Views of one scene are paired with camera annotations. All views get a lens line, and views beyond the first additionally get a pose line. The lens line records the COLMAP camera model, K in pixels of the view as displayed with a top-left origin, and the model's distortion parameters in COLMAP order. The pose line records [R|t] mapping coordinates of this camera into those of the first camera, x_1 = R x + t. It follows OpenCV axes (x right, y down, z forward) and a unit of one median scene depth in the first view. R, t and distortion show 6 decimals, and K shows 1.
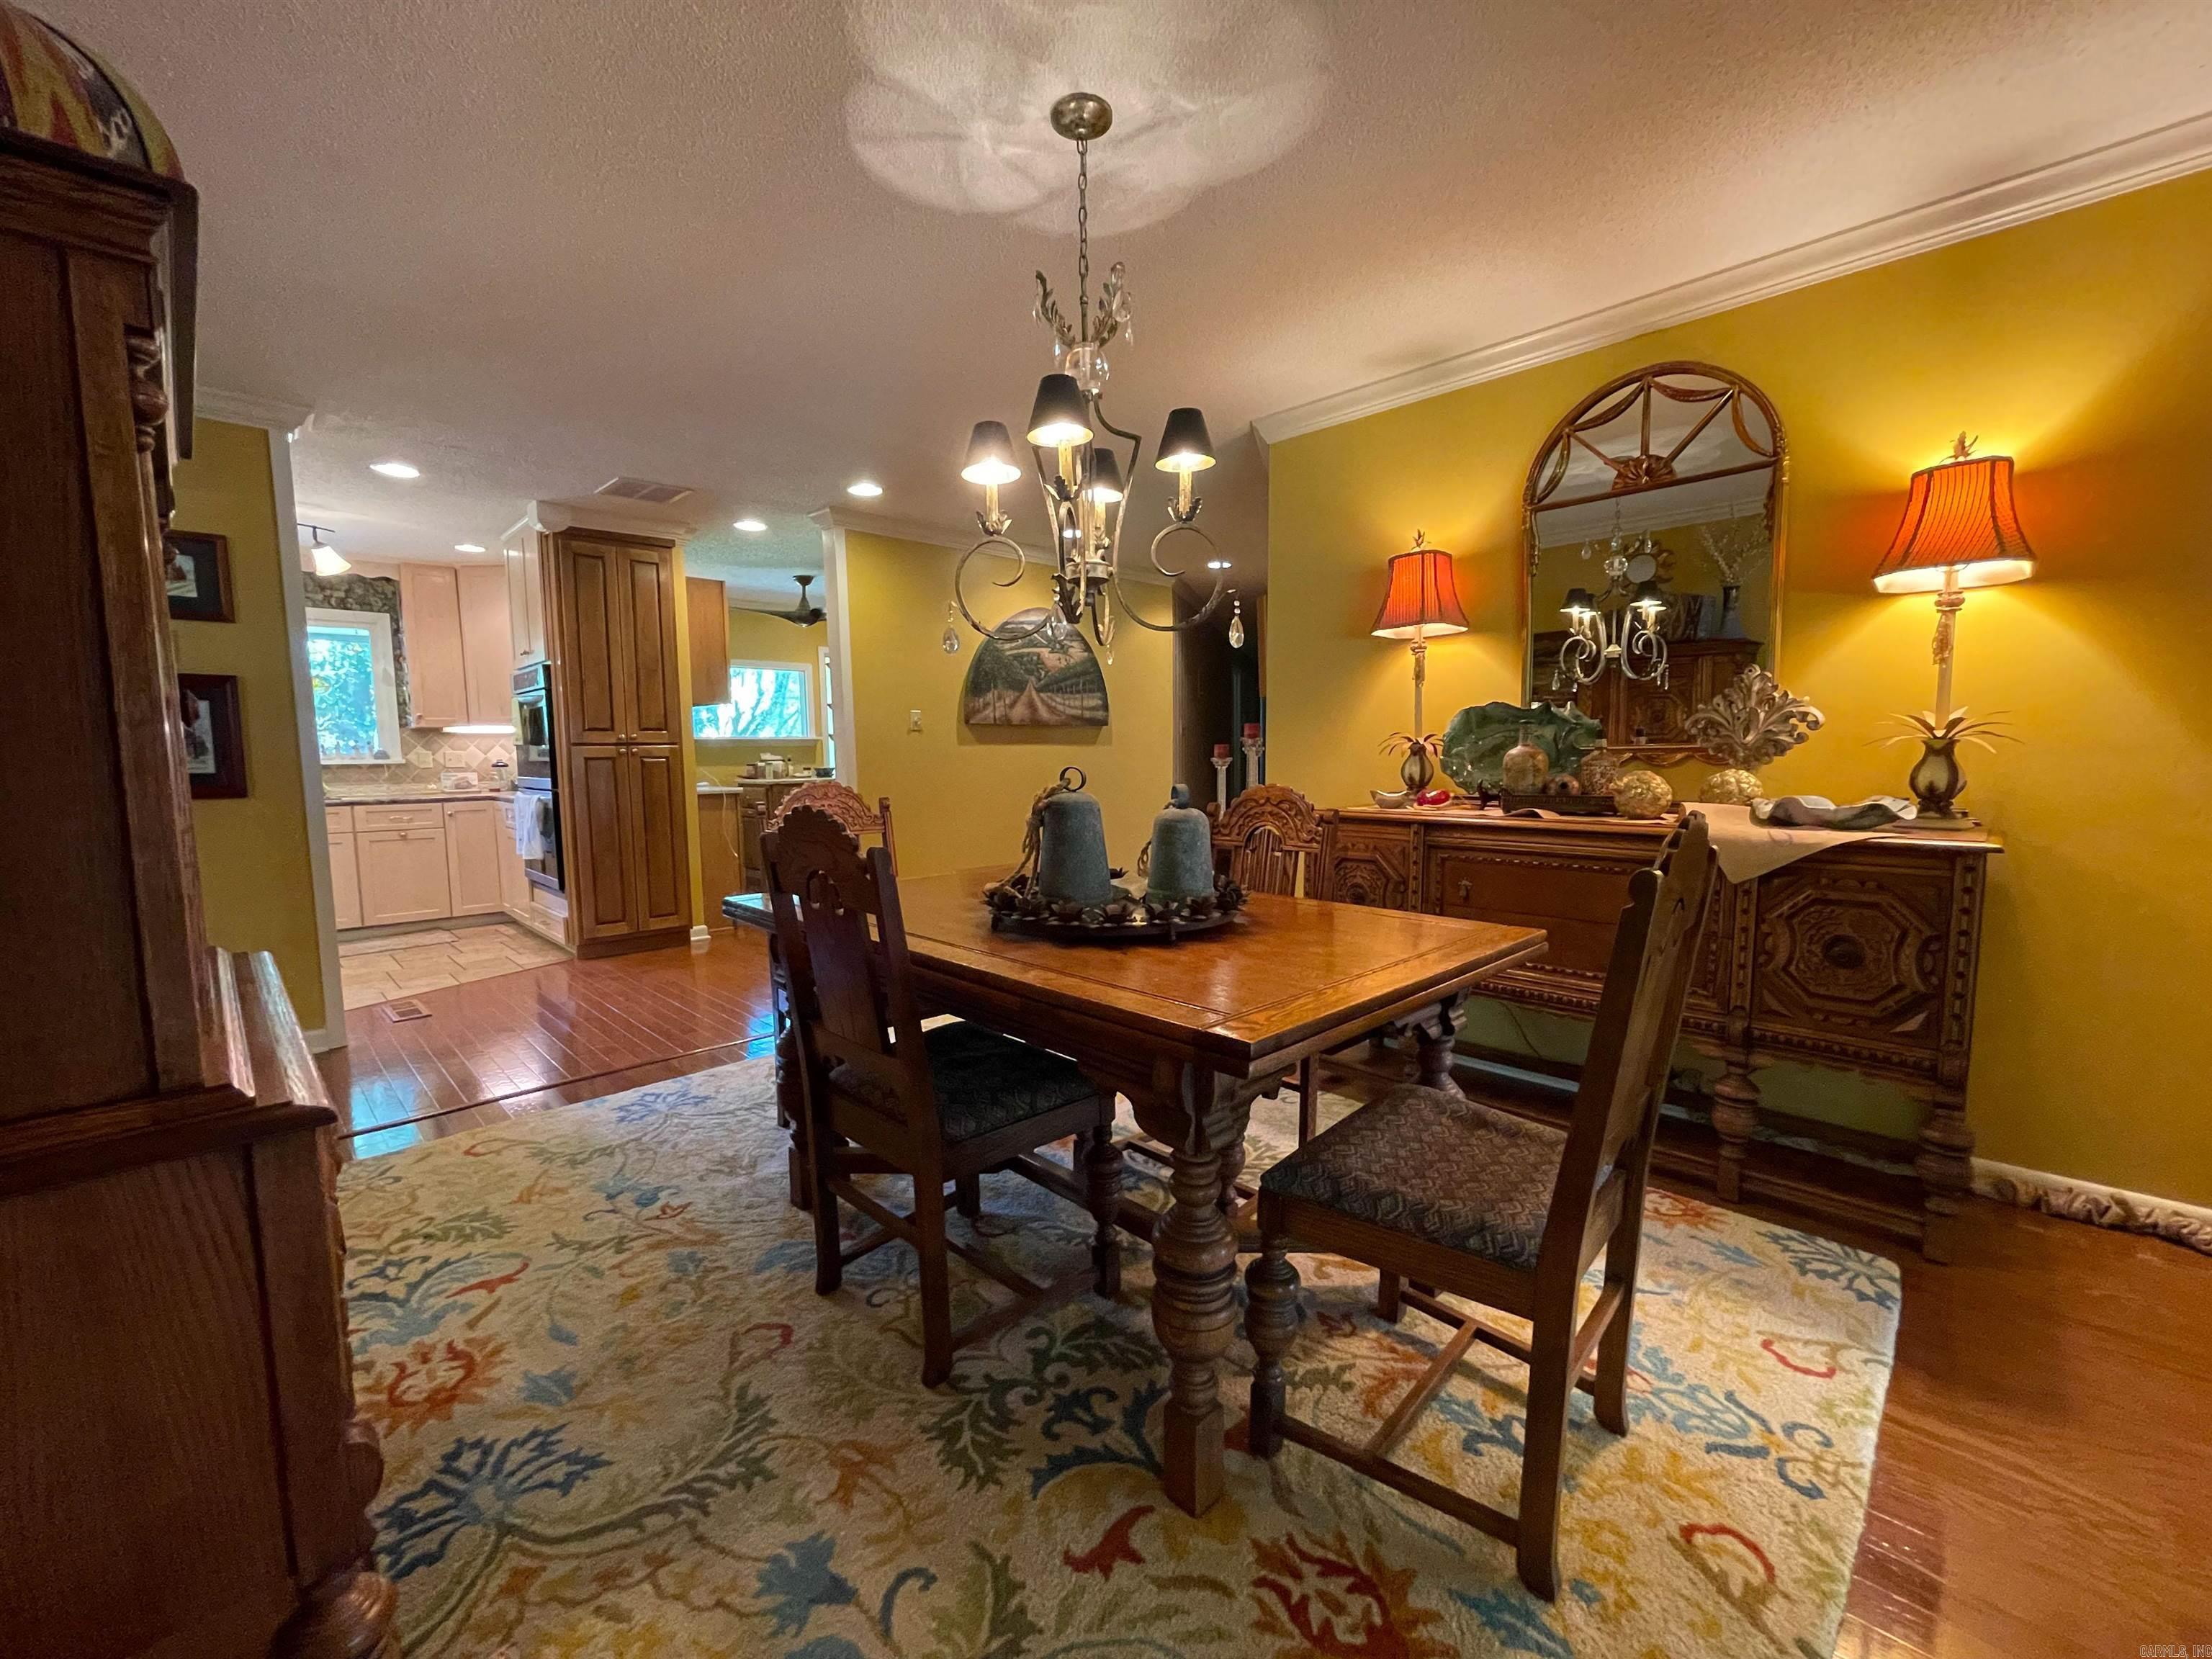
lens RADIAL K [[886.8, 0, 1072.1], [0, 886.8, 893.9], [0, 0, 1]] dist [0.008893, -0.006891]
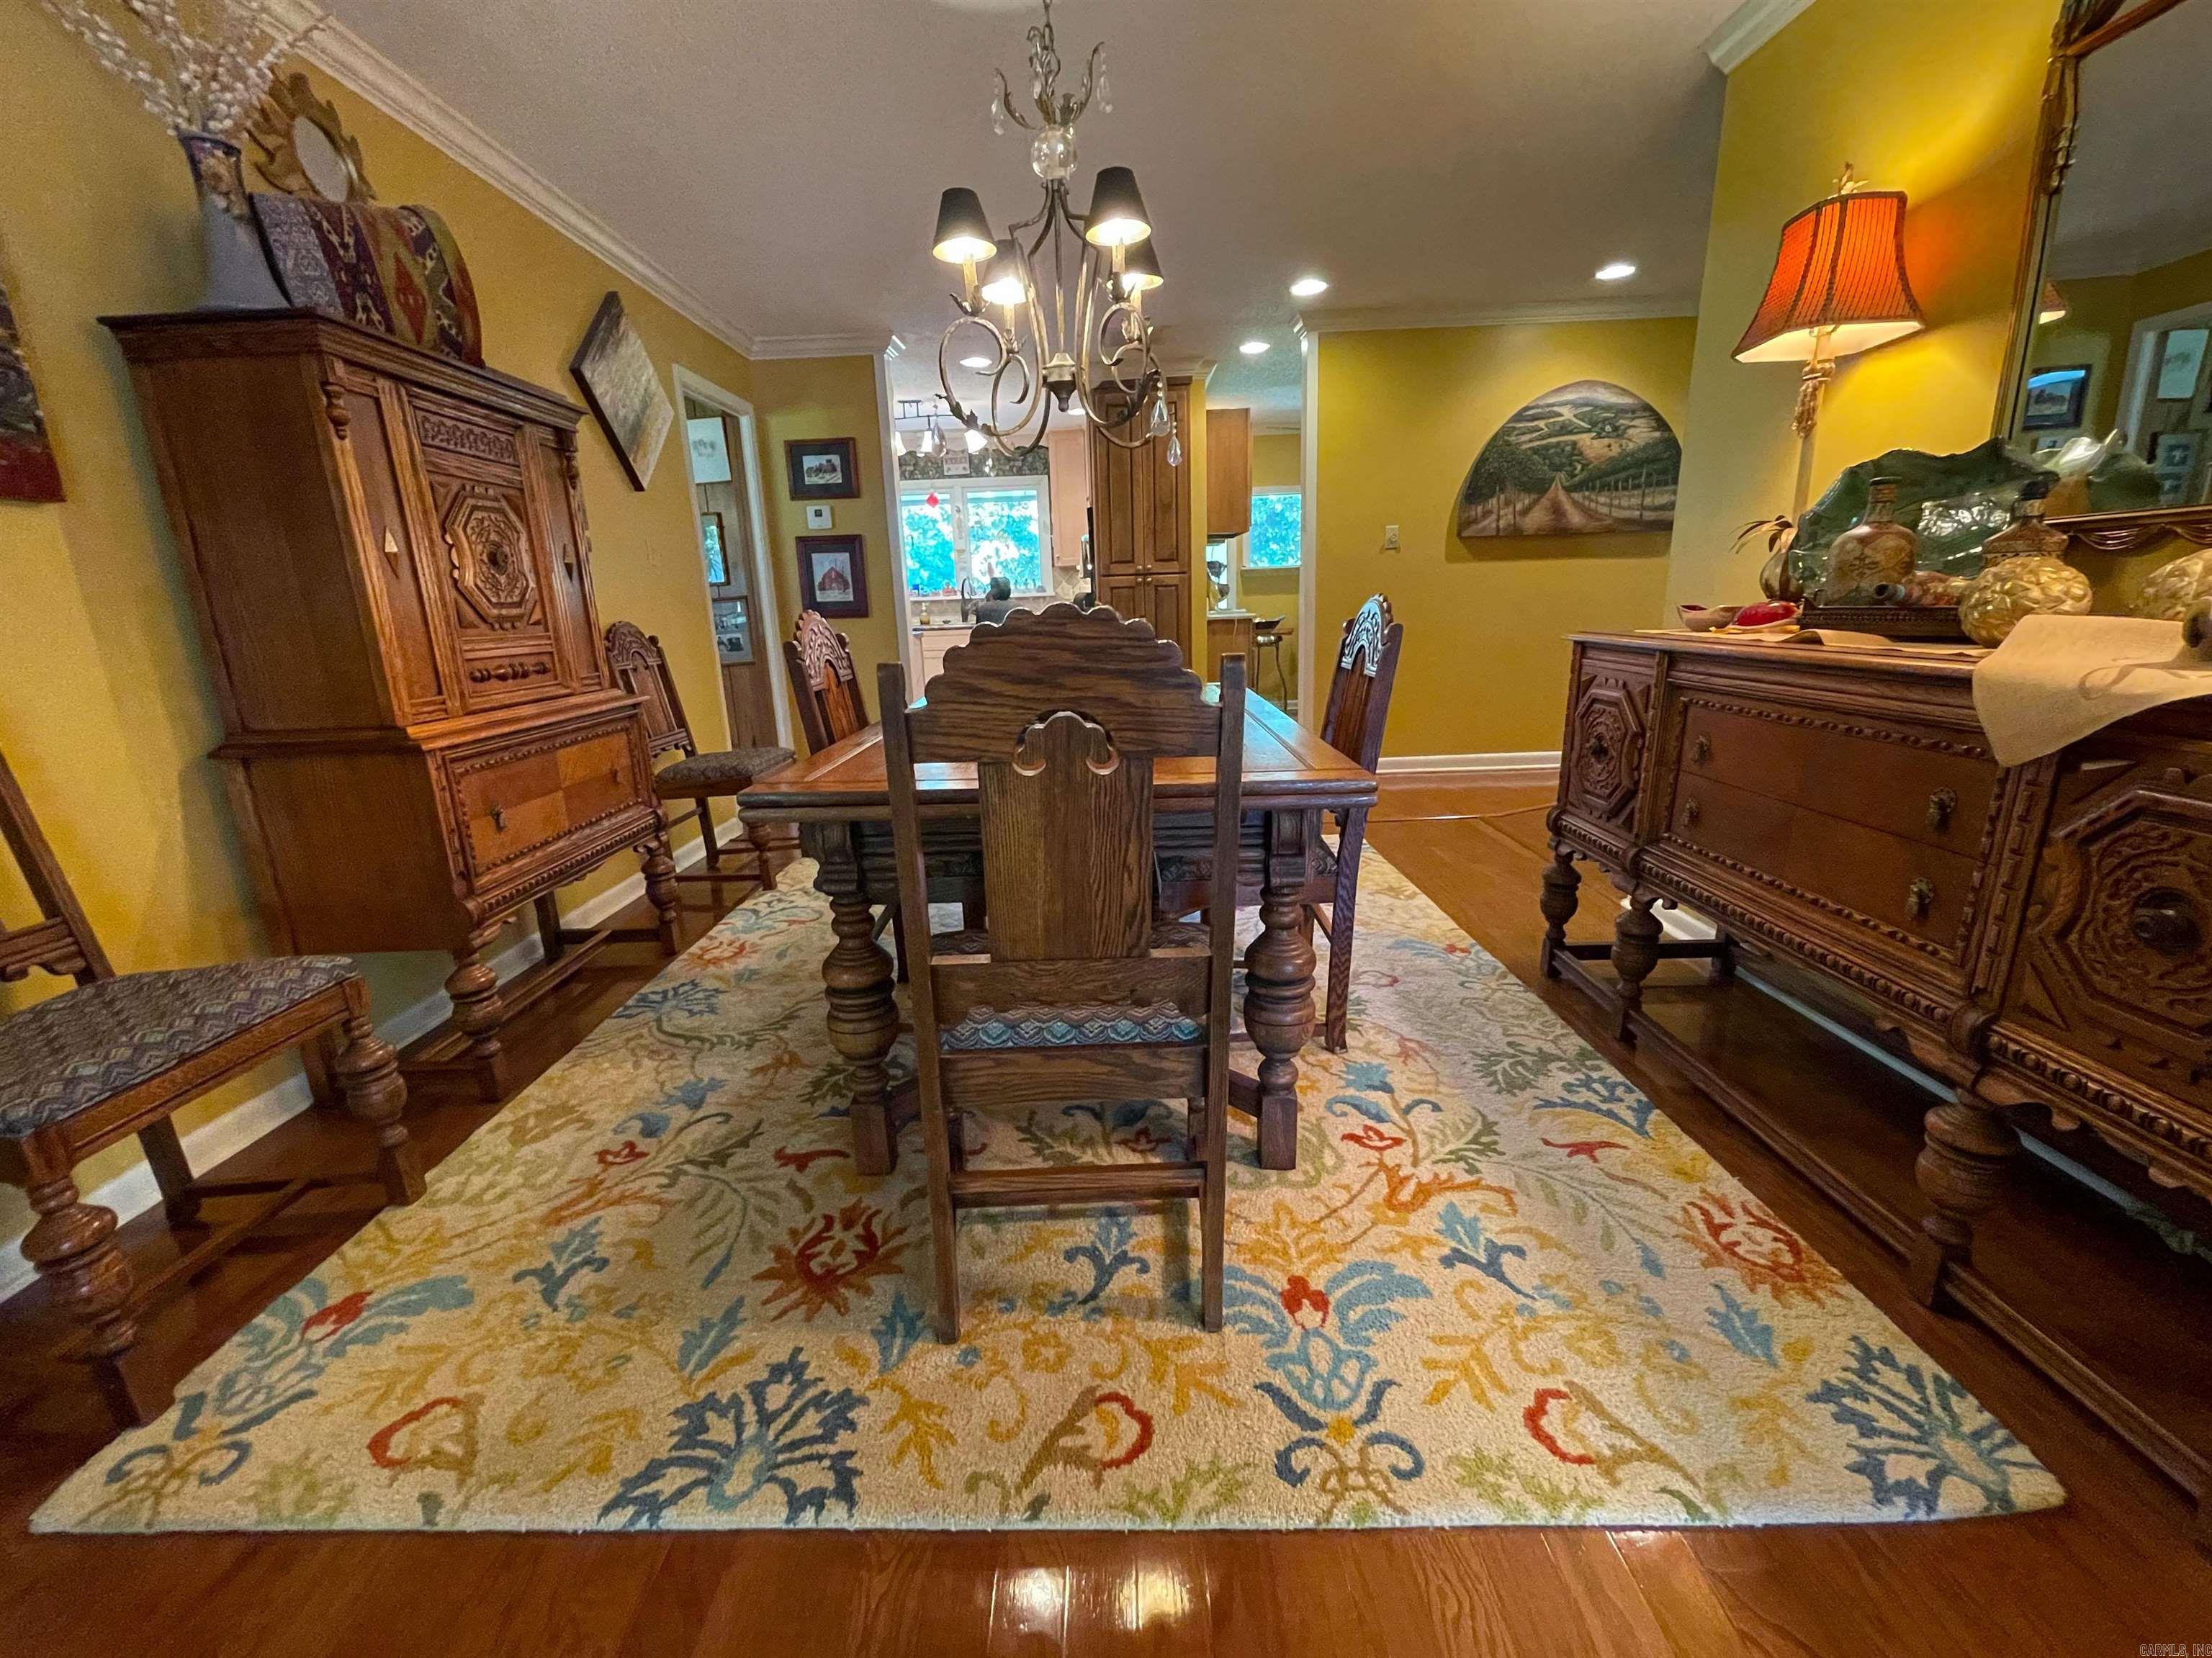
lens RADIAL K [[890.4, 0, 1103.3], [0, 890.4, 881.2], [0, 0, 1]] dist [-0.000405, 0.000035]
pose [[0.711027, 0.200136, -0.674082, 0.364295], [-0.087616, 0.976385, 0.197472, -0.001192], [0.697685, -0.081348, 0.711772, 0.108966]]
